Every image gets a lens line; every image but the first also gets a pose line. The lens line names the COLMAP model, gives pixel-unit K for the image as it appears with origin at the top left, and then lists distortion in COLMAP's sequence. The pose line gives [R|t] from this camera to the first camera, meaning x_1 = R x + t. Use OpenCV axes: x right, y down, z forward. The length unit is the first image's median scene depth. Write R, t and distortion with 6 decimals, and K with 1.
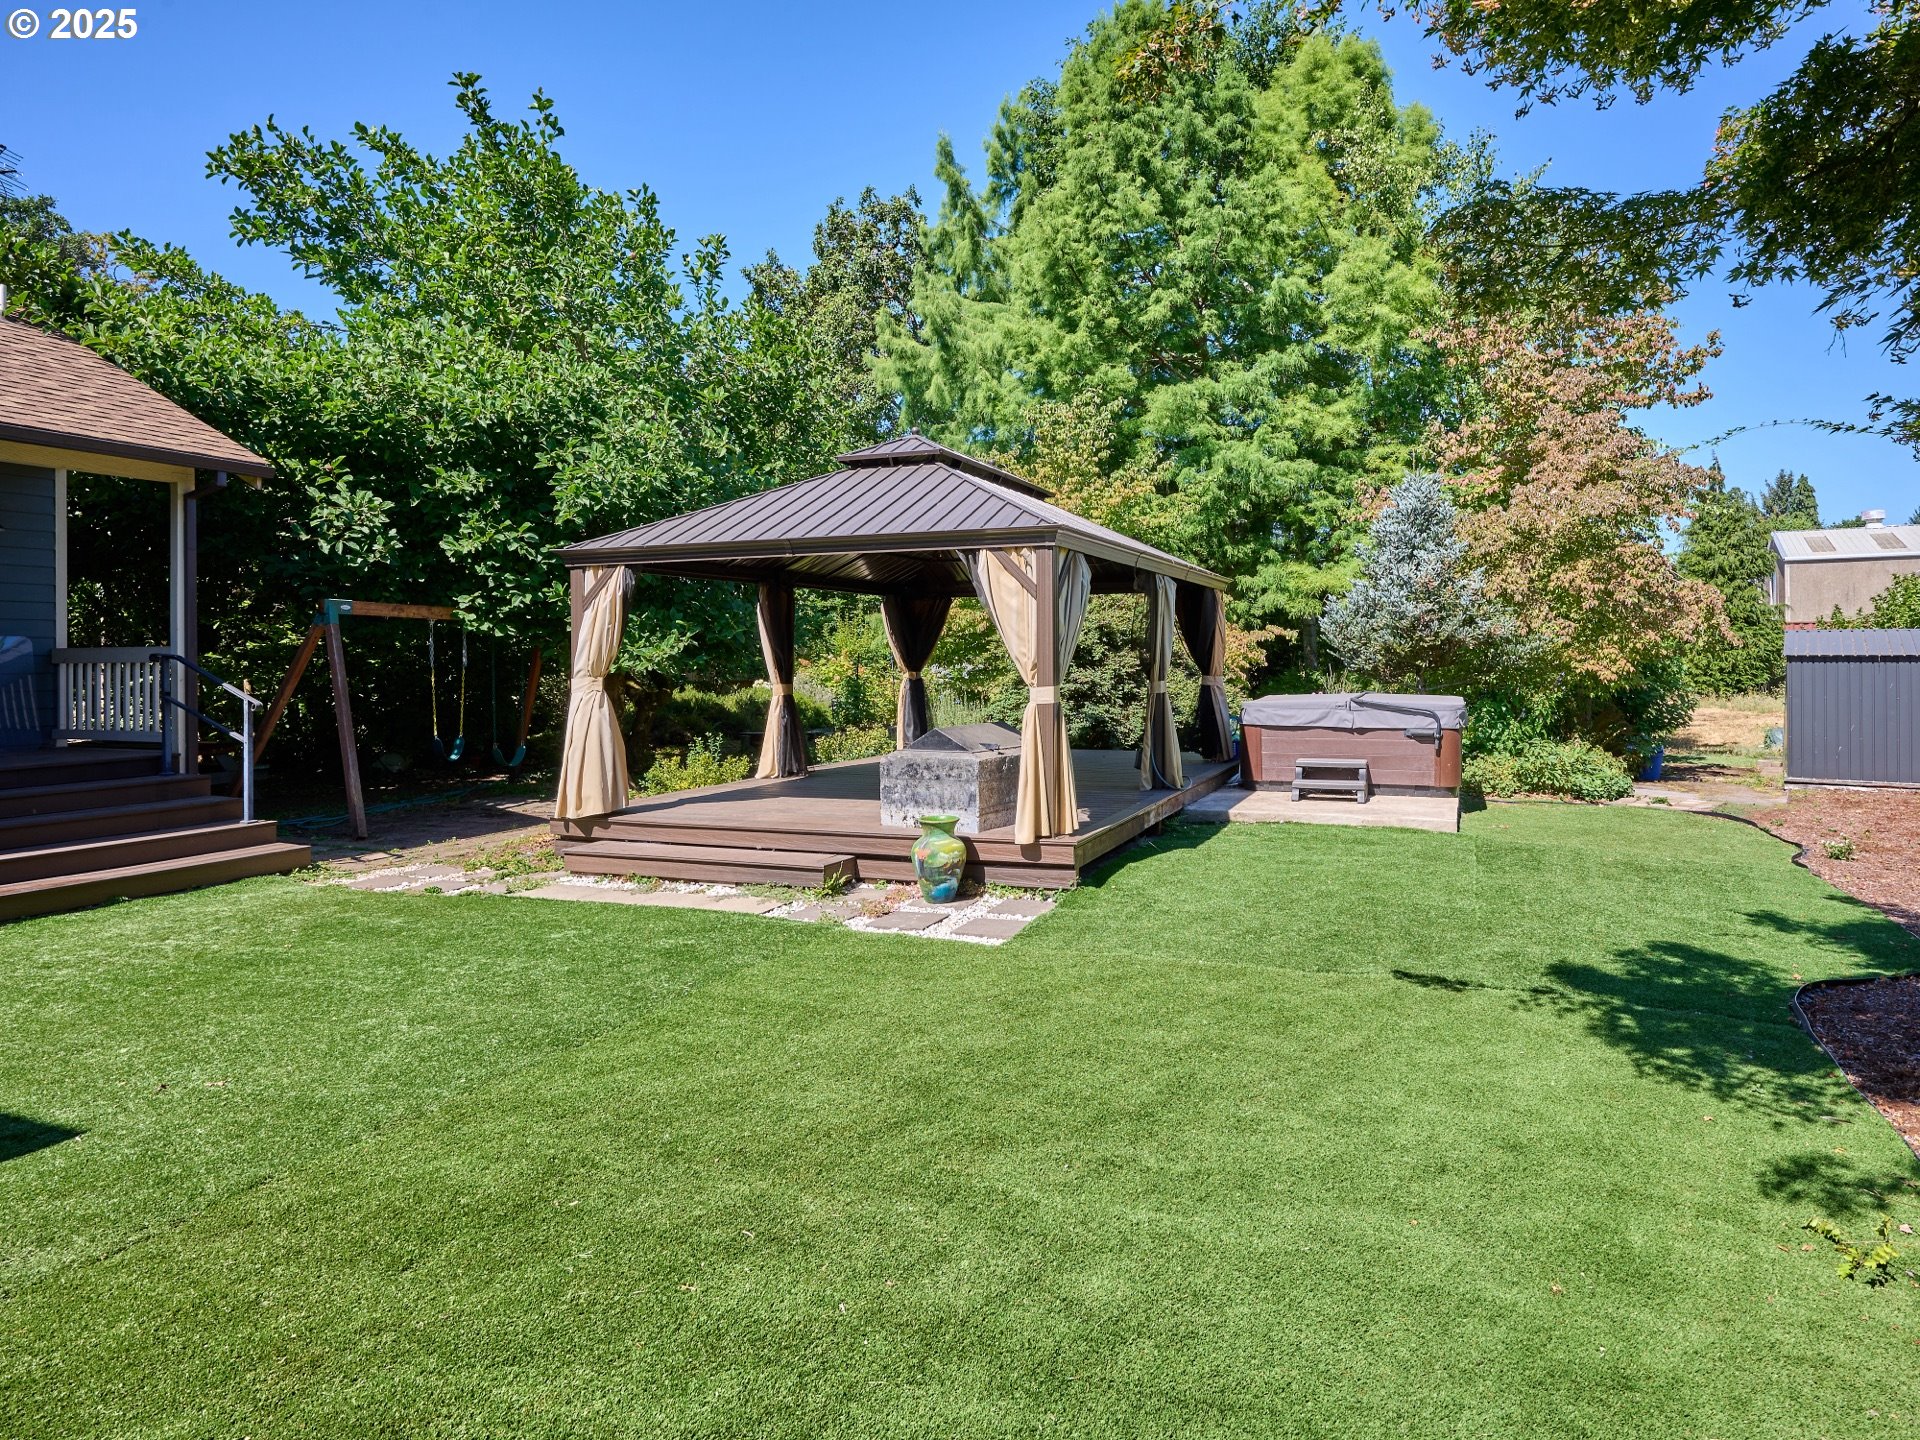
lens RADIAL K [[1232.3, 0, 961.6], [0, 1232.3, 683.3], [0, 0, 1]] dist [0.015211, 0.001301]
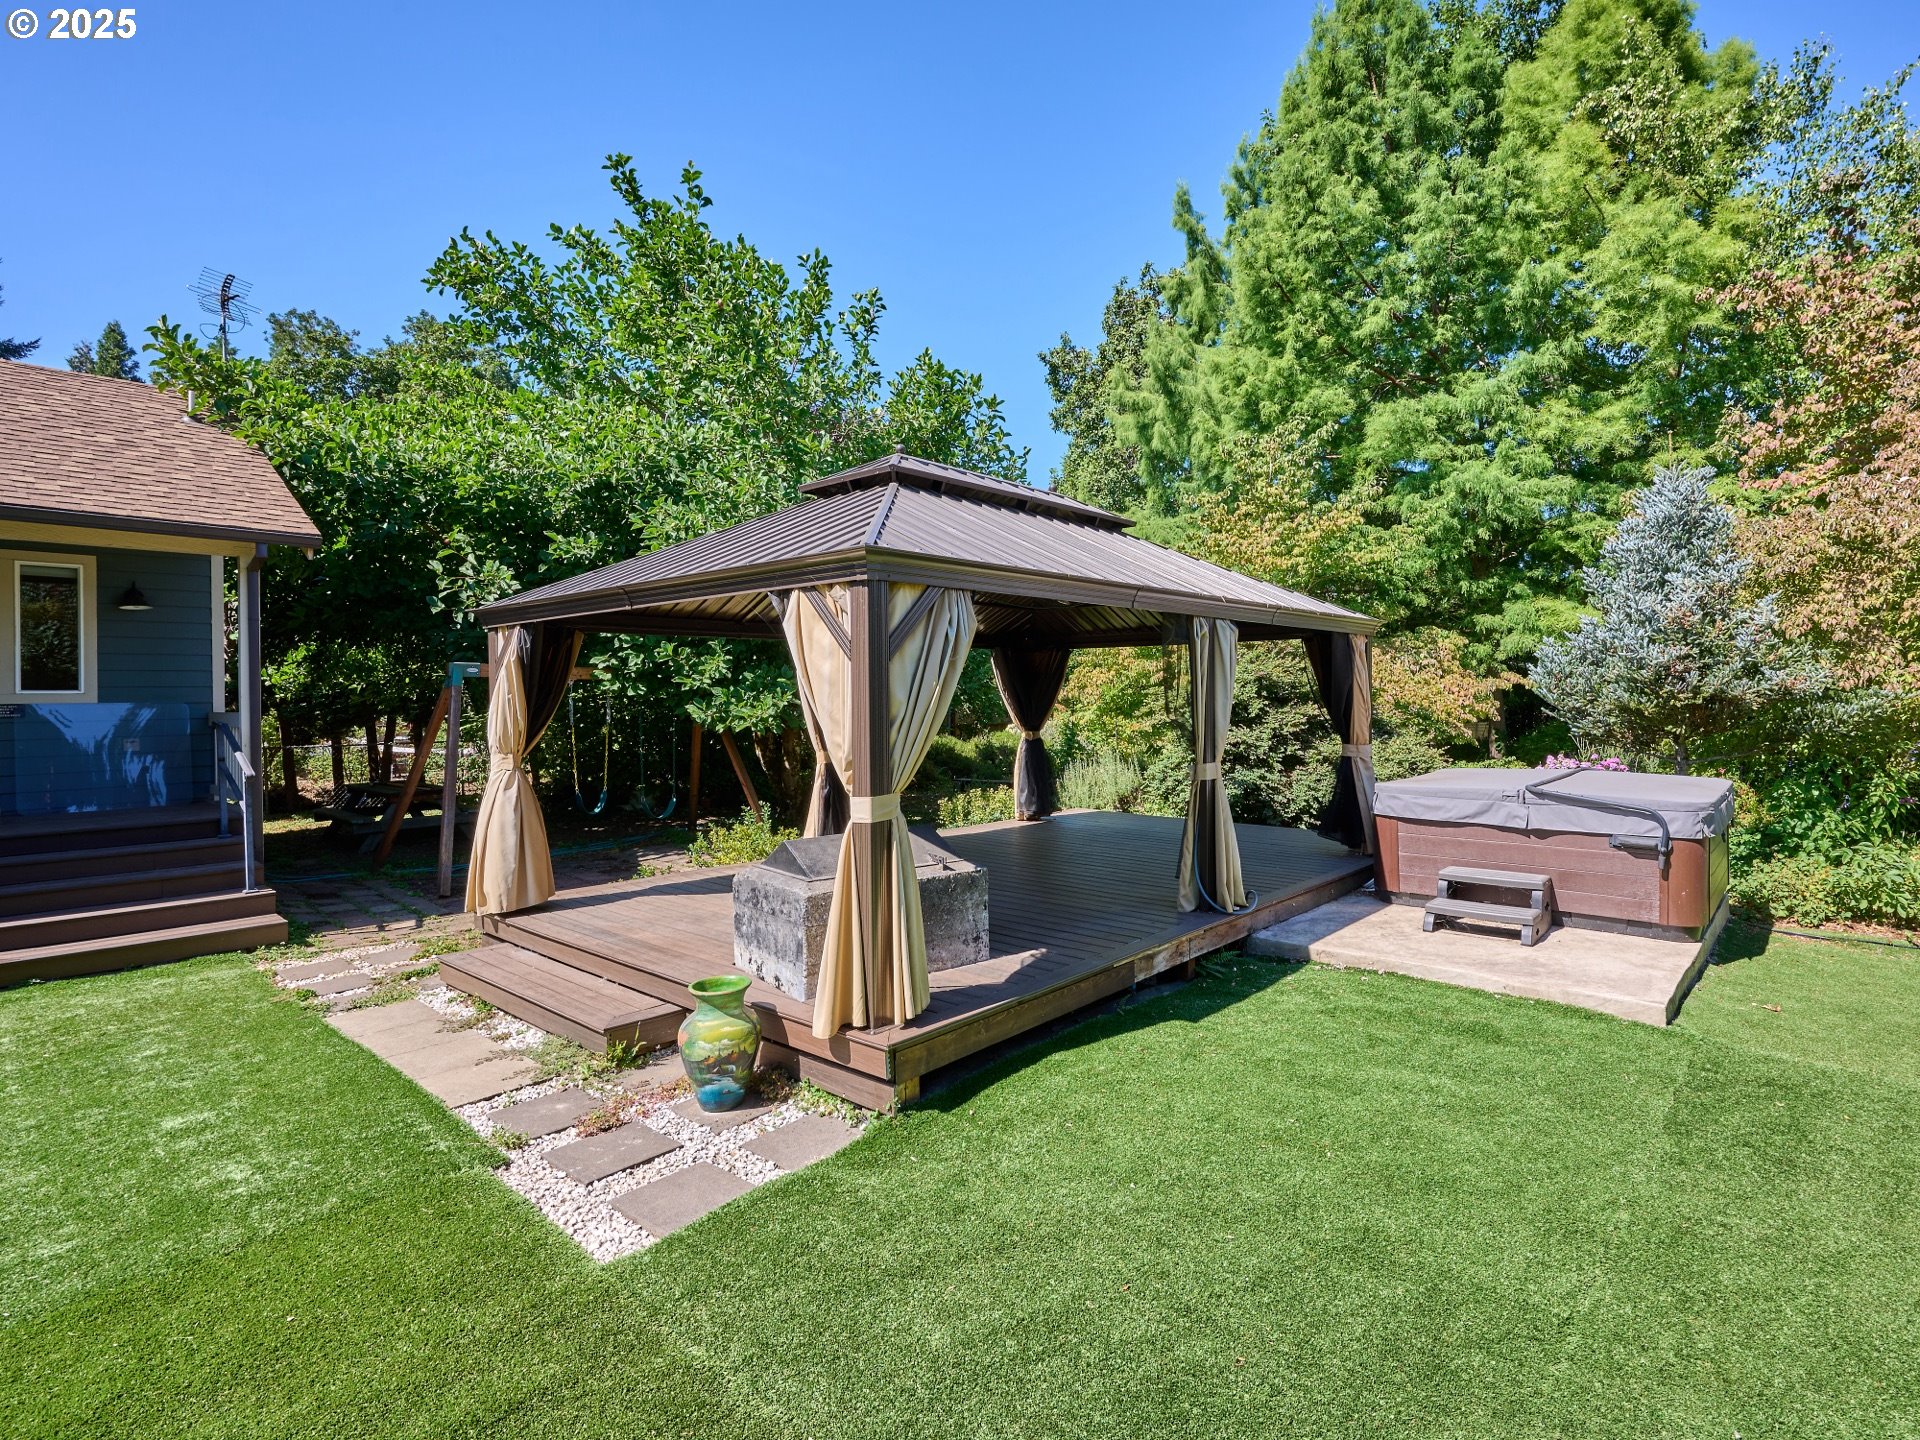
lens RADIAL K [[1019.7, 0, 960.0], [0, 1019.7, 720.0], [0, 0, 1]] dist [0.000953, 0.006332]
pose [[0.945935, 0.004150, -0.324330, 0.115276], [-0.002394, 0.999980, 0.005815, -0.016213], [0.324348, -0.004724, 0.945926, 0.200882]]
